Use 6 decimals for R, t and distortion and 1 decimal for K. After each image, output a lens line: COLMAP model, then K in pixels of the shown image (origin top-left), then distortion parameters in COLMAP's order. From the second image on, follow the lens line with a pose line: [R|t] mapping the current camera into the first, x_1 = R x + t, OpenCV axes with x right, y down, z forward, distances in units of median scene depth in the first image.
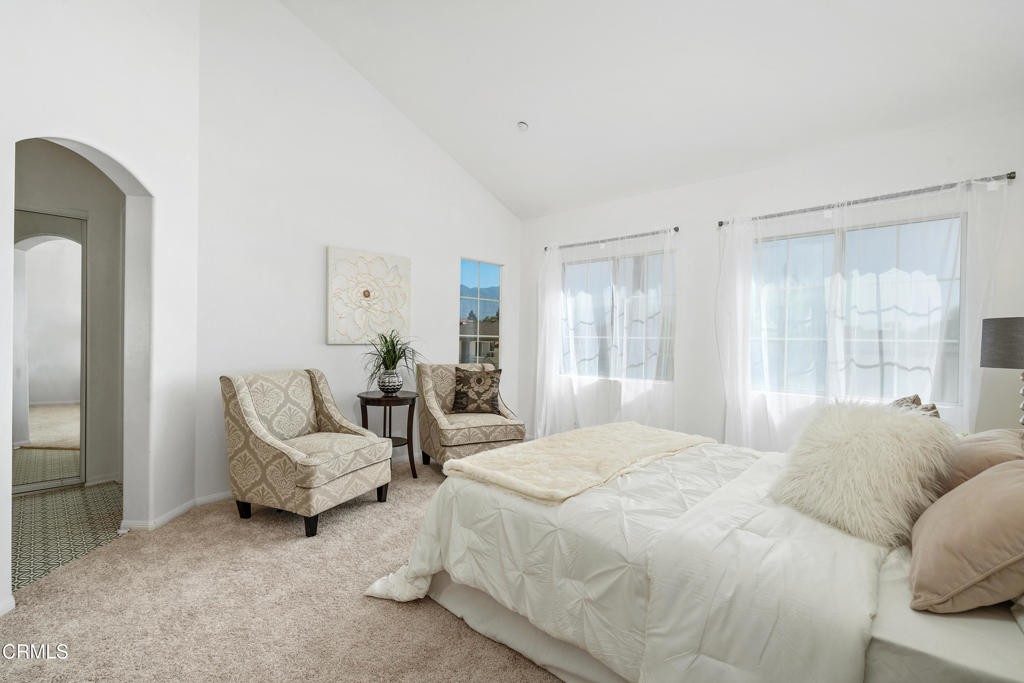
lens RADIAL K [[471.8, 0, 514.2], [0, 471.8, 340.6], [0, 0, 1]] dist [-0.002300, -0.000831]
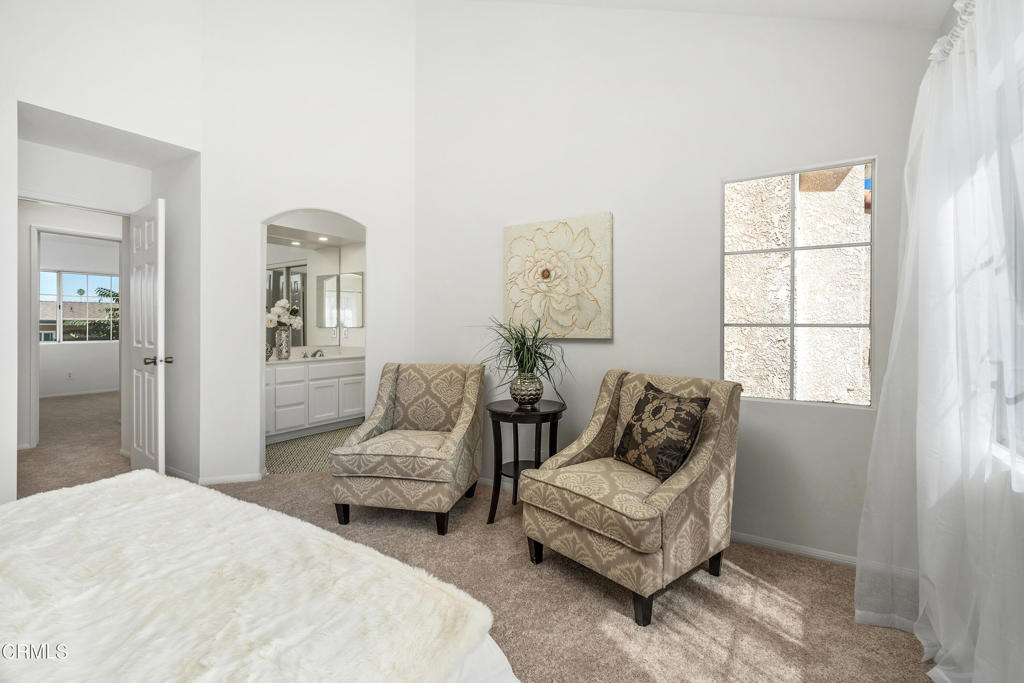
lens RADIAL K [[471.8, 0, 511.8], [0, 471.8, 335.5], [0, 0, 1]] dist [-0.002300, -0.000831]
pose [[0.201468, 0.005398, -0.979480, 0.444130], [-0.005716, 0.999974, 0.004336, -0.000255], [0.979478, 0.004725, 0.201494, 0.793354]]
